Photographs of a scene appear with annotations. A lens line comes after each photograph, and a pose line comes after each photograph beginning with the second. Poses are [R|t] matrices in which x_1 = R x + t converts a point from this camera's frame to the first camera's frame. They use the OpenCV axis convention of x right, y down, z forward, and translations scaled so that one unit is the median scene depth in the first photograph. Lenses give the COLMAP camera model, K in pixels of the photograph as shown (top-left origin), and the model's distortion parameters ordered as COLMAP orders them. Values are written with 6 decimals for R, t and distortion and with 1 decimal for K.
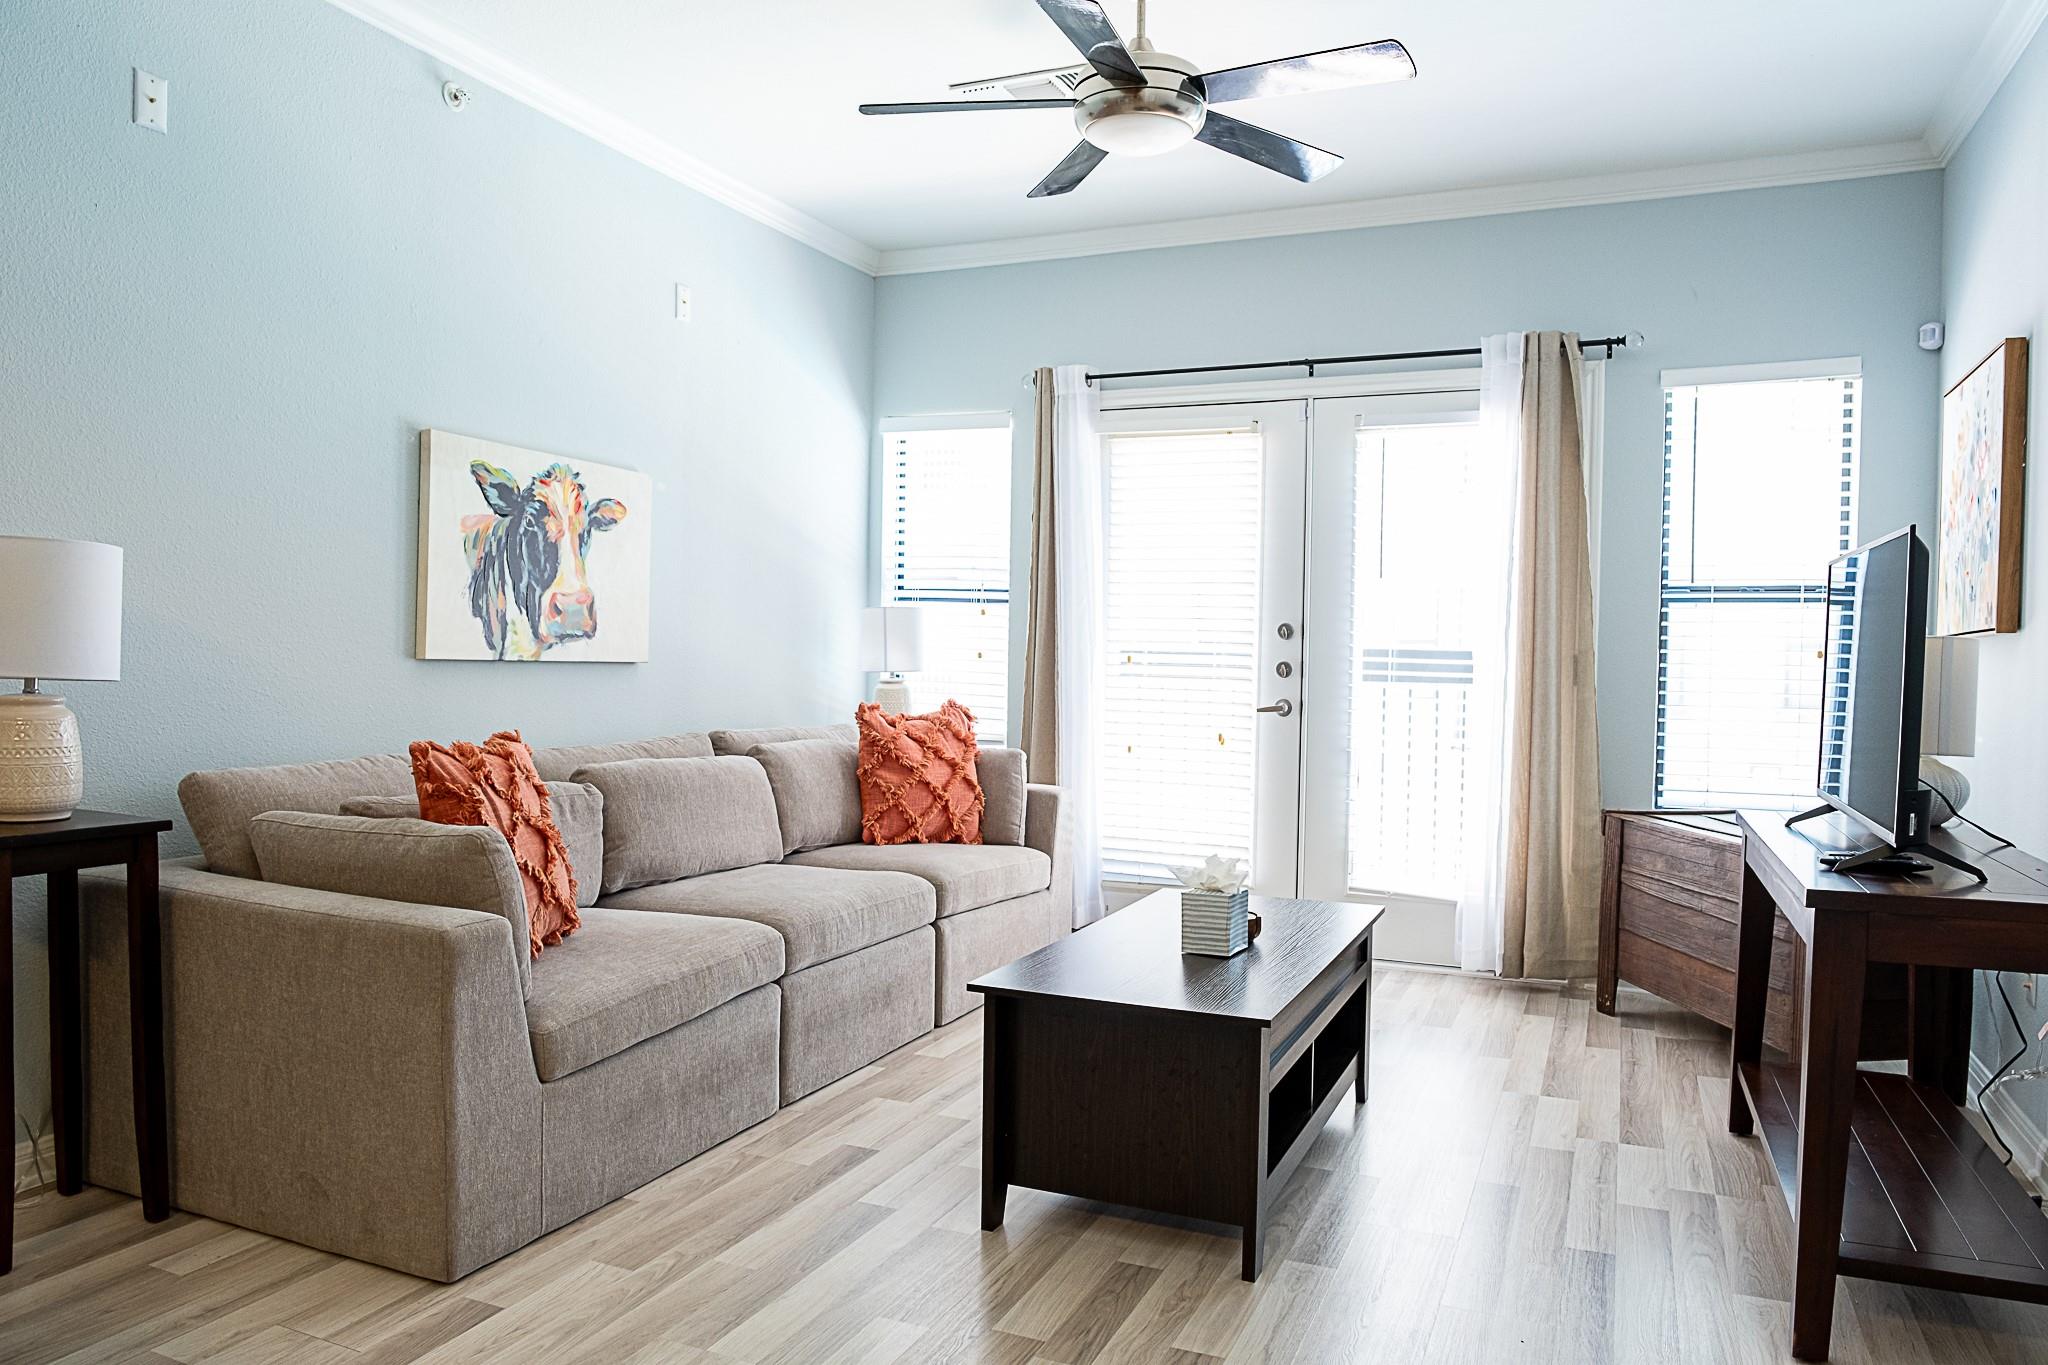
lens RADIAL K [[1420.4, 0, 1030.8], [0, 1420.4, 703.1], [0, 0, 1]] dist [-0.029725, -0.000894]
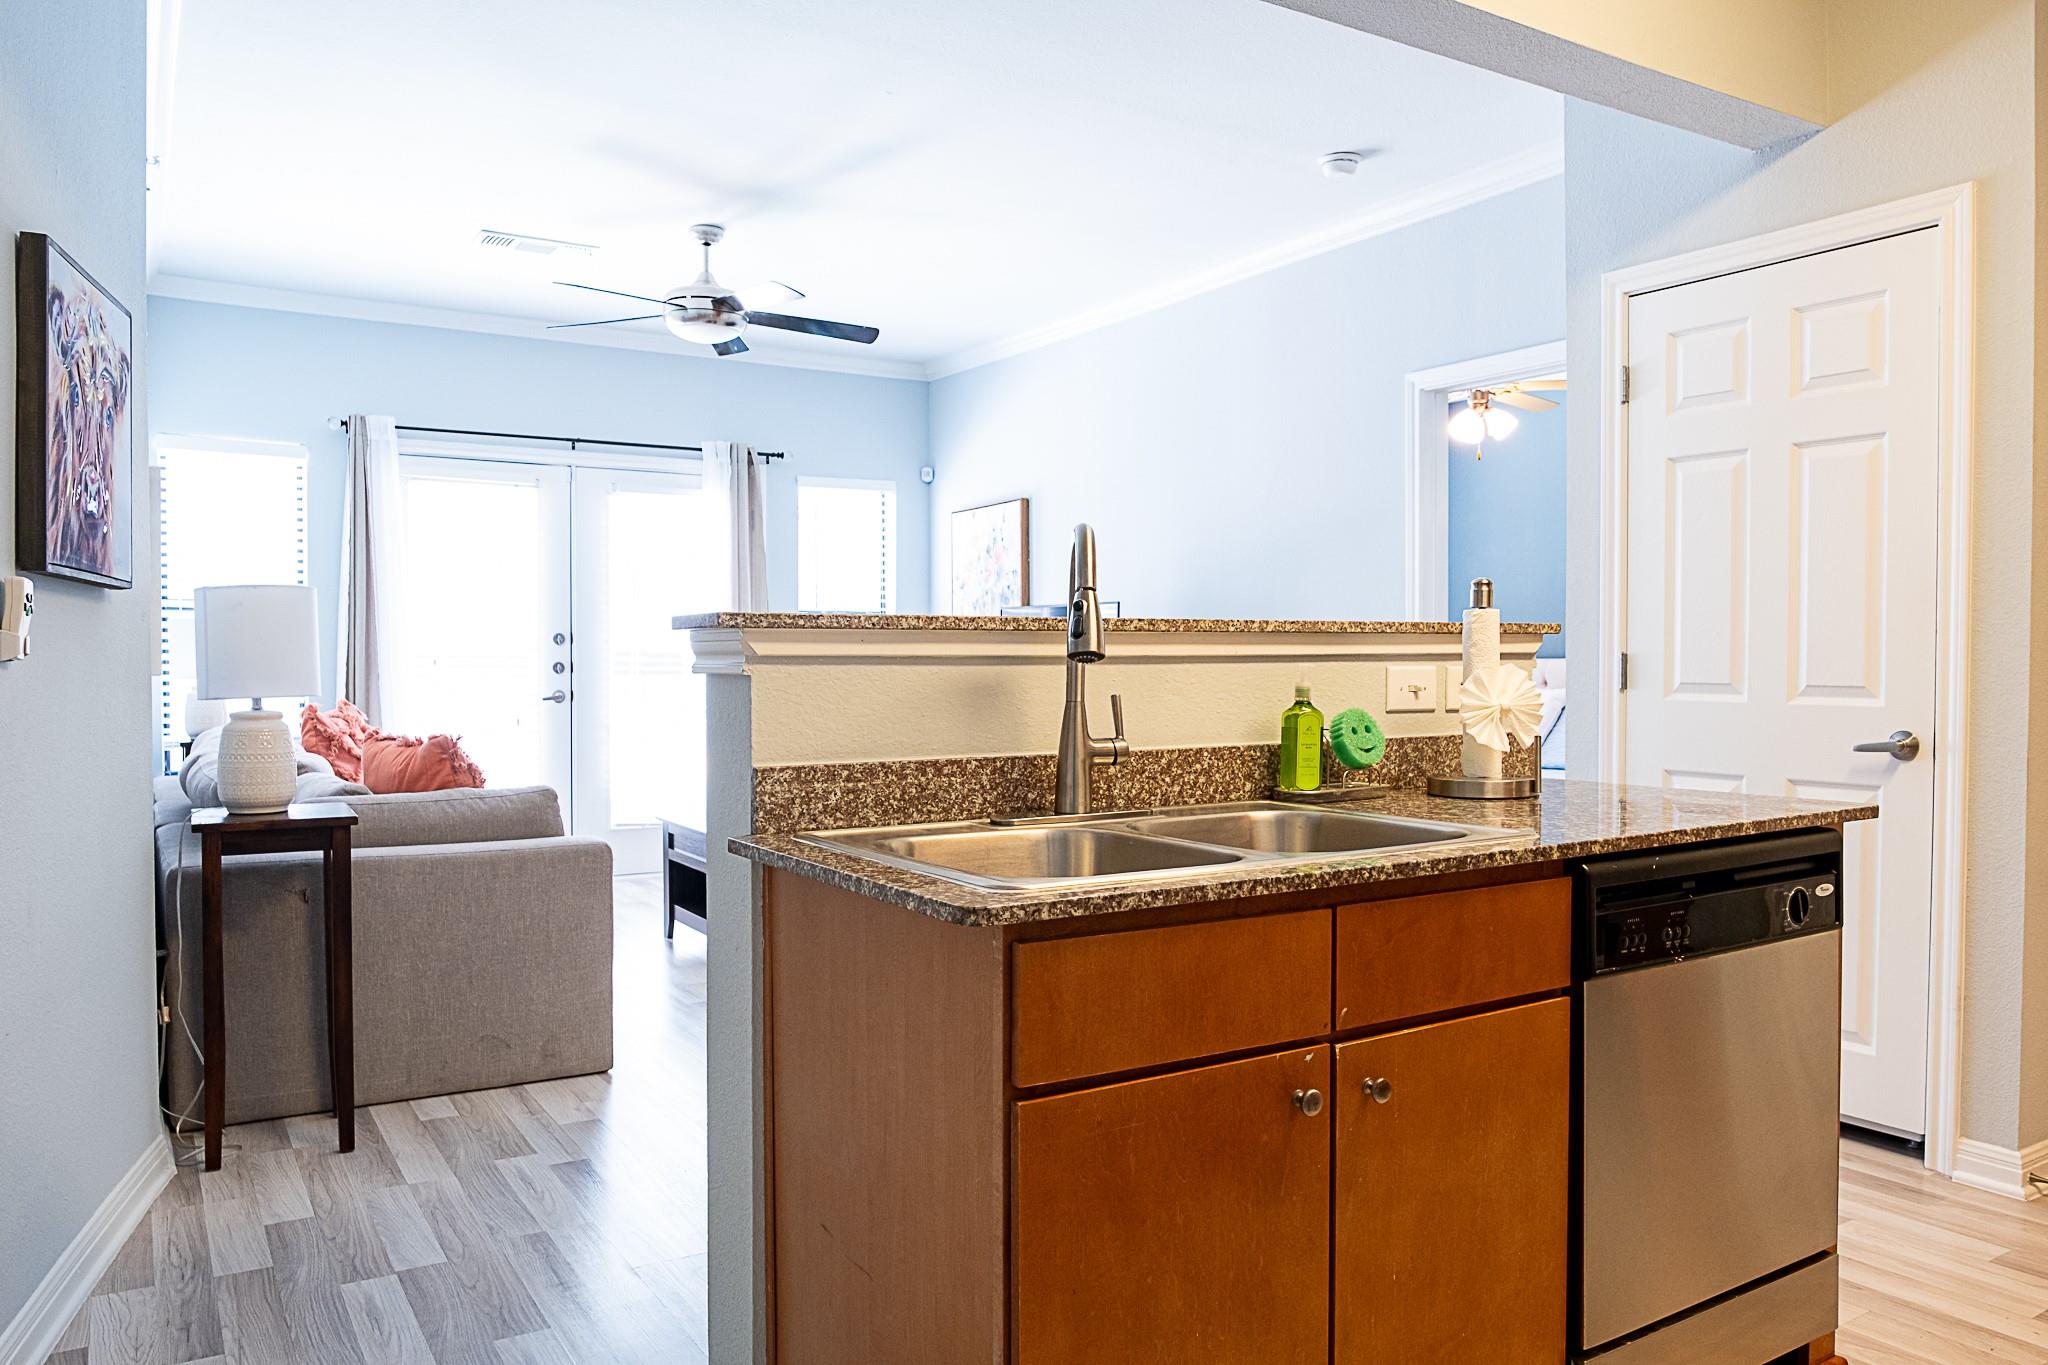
lens RADIAL K [[1420.4, 0, 1030.8], [0, 1420.4, 703.1], [0, 0, 1]] dist [-0.029725, -0.000894]
pose [[0.583383, -0.038089, 0.811303, -0.650283], [0.028495, 0.999245, 0.026423, -0.012926], [-0.811697, 0.007703, 0.584028, -0.140176]]
